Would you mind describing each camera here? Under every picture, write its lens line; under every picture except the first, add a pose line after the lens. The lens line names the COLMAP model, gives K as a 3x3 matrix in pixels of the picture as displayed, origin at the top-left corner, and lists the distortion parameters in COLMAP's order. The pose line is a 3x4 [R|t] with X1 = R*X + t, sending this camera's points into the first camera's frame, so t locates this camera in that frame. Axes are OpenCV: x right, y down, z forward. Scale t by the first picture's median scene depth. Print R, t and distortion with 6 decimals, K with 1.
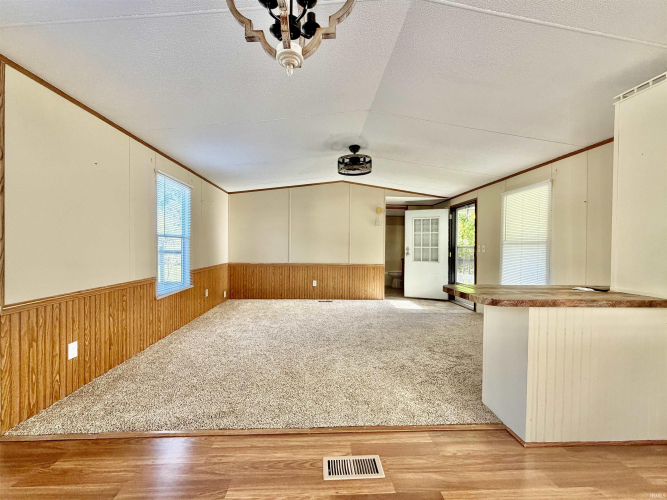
lens RADIAL K [[272.6, 0, 330.8], [0, 272.6, 249.2], [0, 0, 1]] dist [-0.001981, -0.000154]
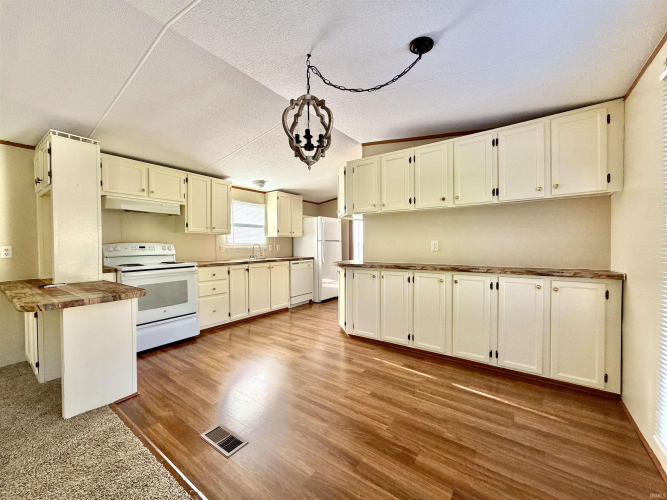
lens RADIAL K [[264.3, 0, 333.5], [0, 264.3, 250.0], [0, 0, 1]] dist [0.002199, 0.000117]
pose [[-0.773177, -0.018059, 0.633934, -0.344364], [0.003418, 0.999461, 0.032640, -0.019736], [-0.634182, 0.027403, -0.772698, 0.533801]]
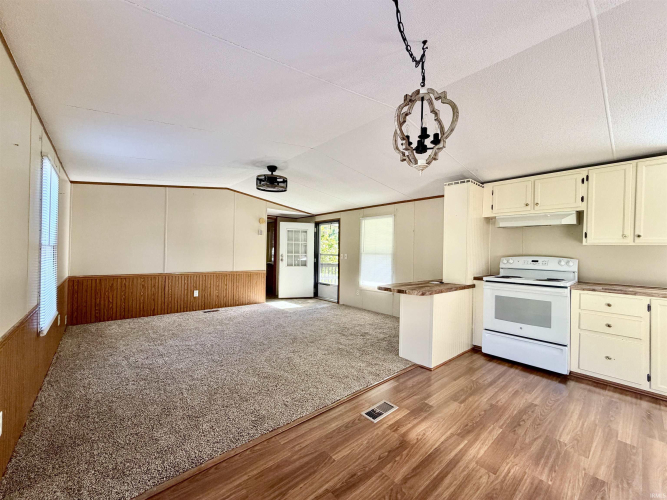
lens RADIAL K [[266.2, 0, 330.4], [0, 266.2, 249.7], [0, 0, 1]] dist [-0.000697, -0.000052]
pose [[0.791135, 0.008611, 0.611581, -0.362304], [-0.005494, 0.999961, -0.006972, -0.030130], [-0.611617, 0.002156, 0.791151, -0.003674]]
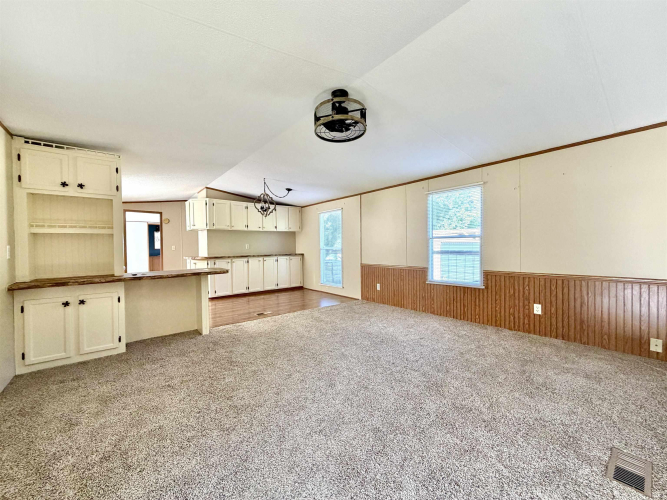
lens RADIAL K [[266.2, 0, 330.4], [0, 266.2, 249.7], [0, 0, 1]] dist [-0.000697, -0.000052]
pose [[-0.814547, 0.007986, -0.580043, 0.452736], [0.000706, 0.999918, 0.012776, -0.007954], [0.580097, 0.009997, -0.814486, 1.422265]]
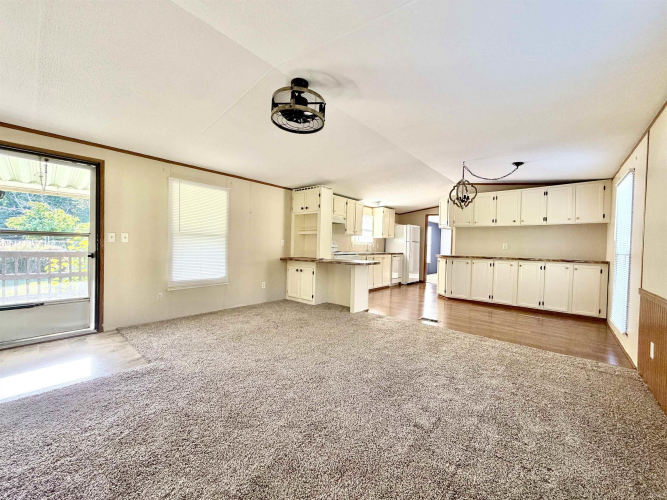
lens RADIAL K [[266.2, 0, 330.4], [0, 266.2, 249.7], [0, 0, 1]] dist [-0.000697, -0.000052]
pose [[-0.715715, -0.040329, 0.697227, -0.390122], [-0.026157, 0.999179, 0.030944, -0.008162], [-0.697903, 0.003910, -0.716182, 1.315741]]
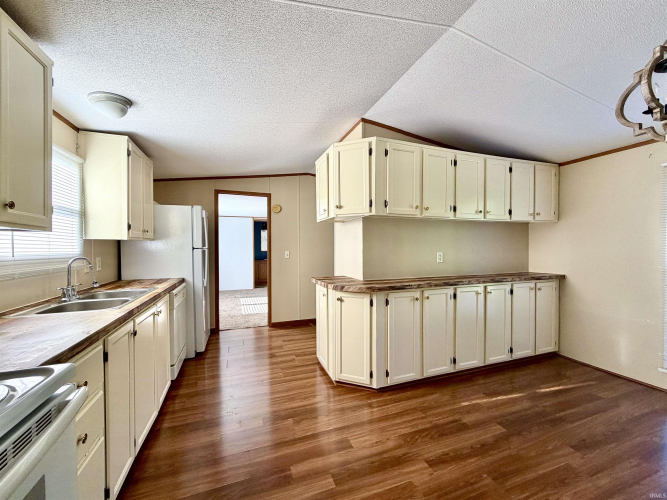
lens RADIAL K [[267.9, 0, 333.5], [0, 267.9, 250.0], [0, 0, 1]] dist [0.013764, -0.000039]
pose [[-0.957190, -0.004481, -0.289425, 0.403929], [-0.009617, 0.999820, 0.016326, -0.035446], [0.289300, 0.018411, -0.957061, 0.389515]]
